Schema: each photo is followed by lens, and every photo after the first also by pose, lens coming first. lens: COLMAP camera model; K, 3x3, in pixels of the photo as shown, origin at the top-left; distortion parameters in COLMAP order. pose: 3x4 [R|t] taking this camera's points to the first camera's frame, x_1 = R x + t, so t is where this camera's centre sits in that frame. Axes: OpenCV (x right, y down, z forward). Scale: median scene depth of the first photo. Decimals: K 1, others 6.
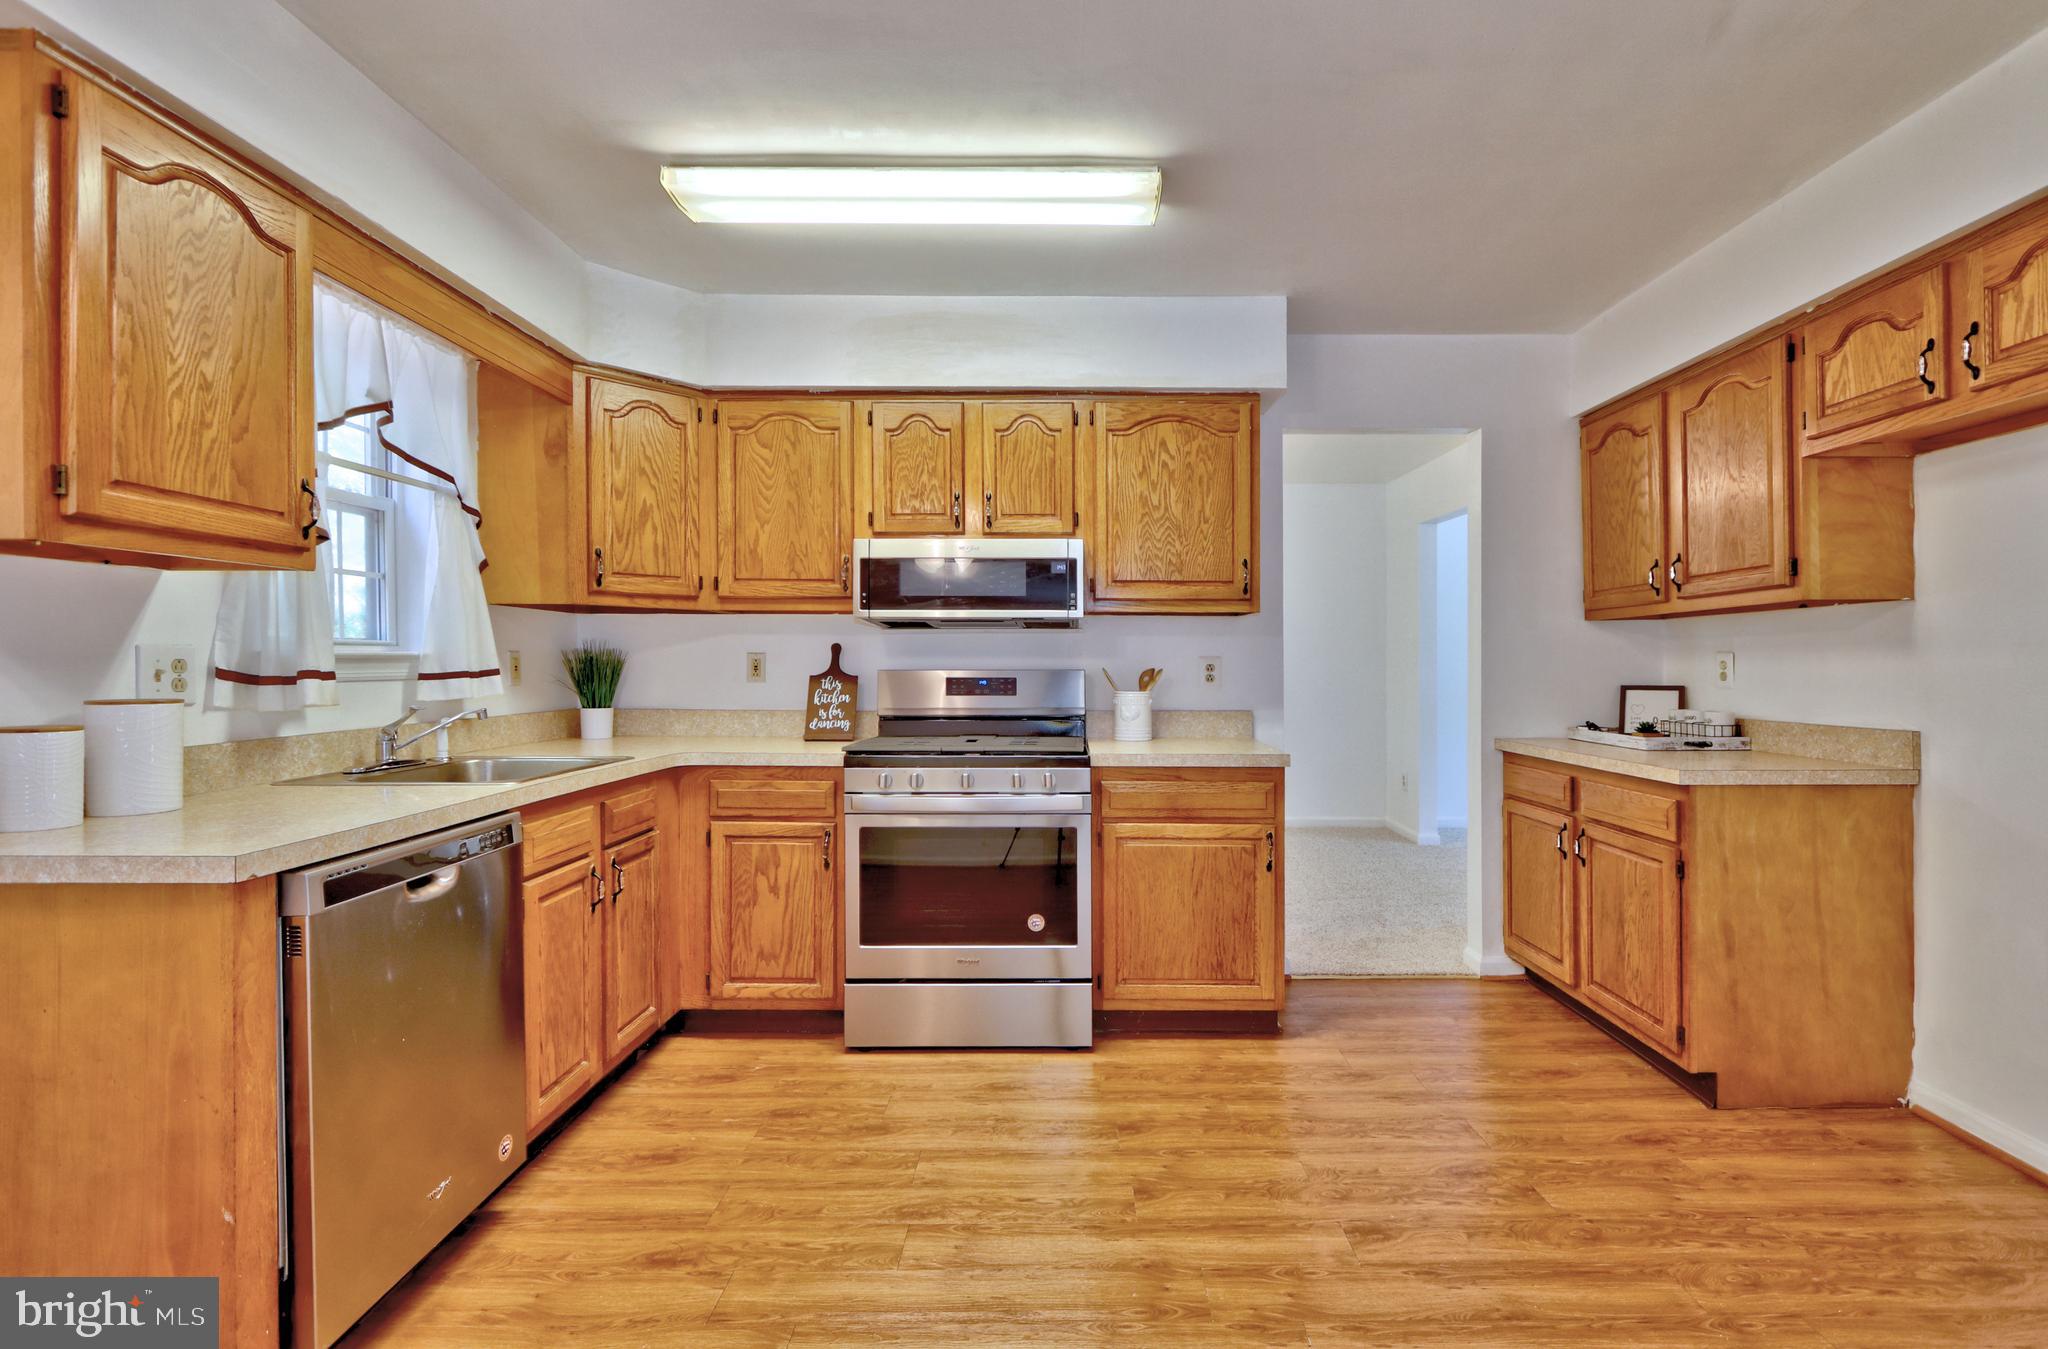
lens RADIAL K [[969.4, 0, 1039.6], [0, 969.4, 660.6], [0, 0, 1]] dist [0.001191, -0.001319]
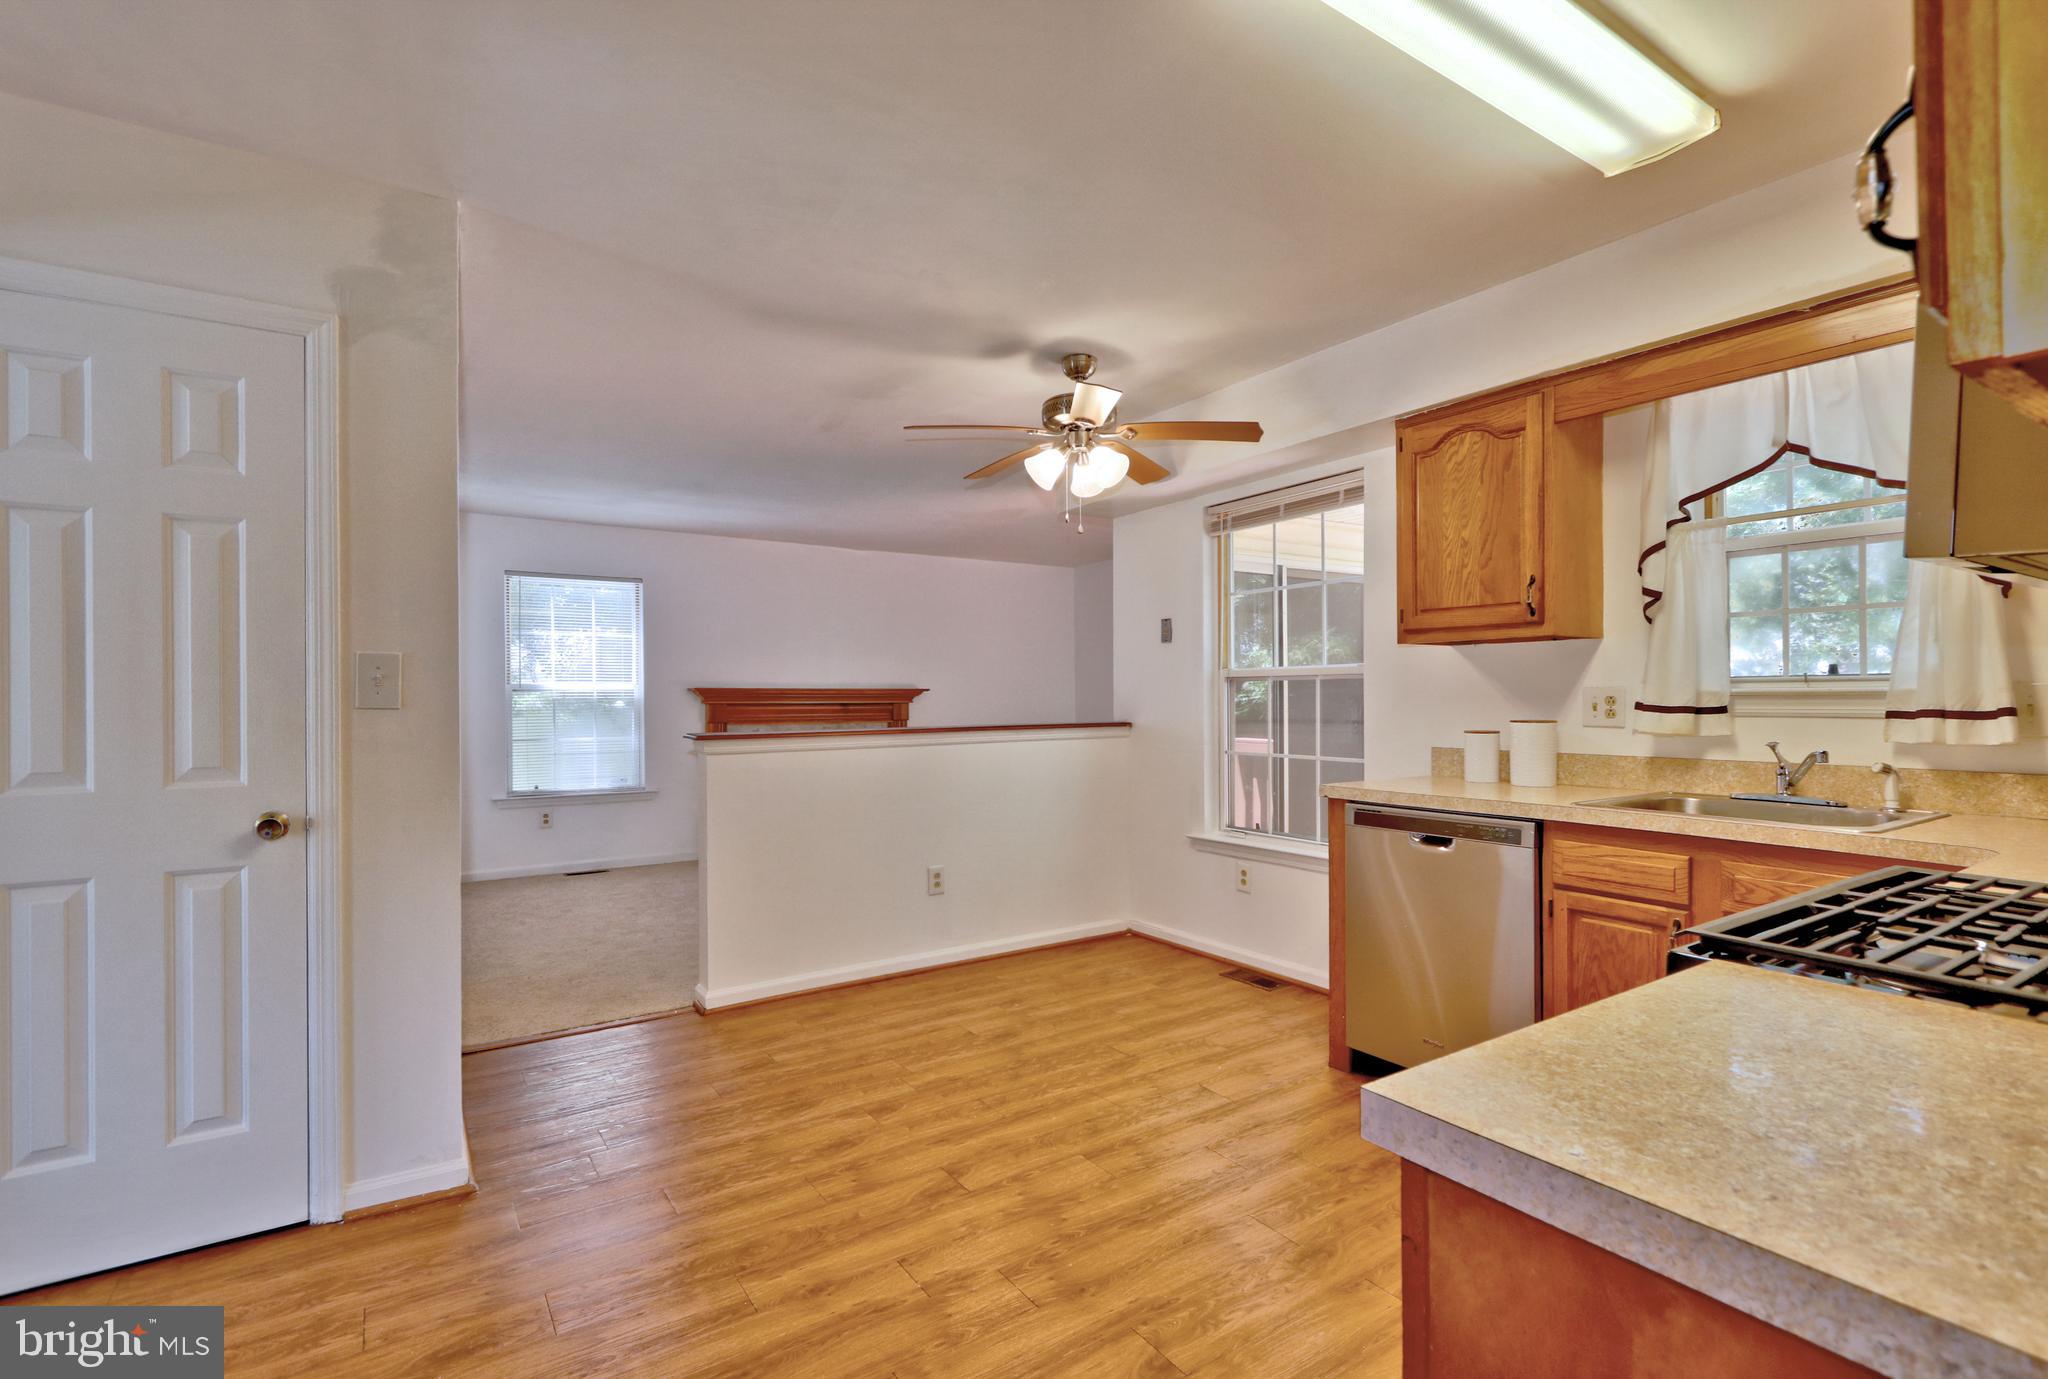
lens RADIAL K [[969.8, 0, 1027.4], [0, 969.8, 698.2], [0, 0, 1]] dist [0.000372, 0.000007]
pose [[-0.824613, 0.003250, -0.565688, 0.465625], [0.002560, 0.999995, 0.002014, -0.002502], [0.565692, 0.000212, -0.824617, 1.144913]]
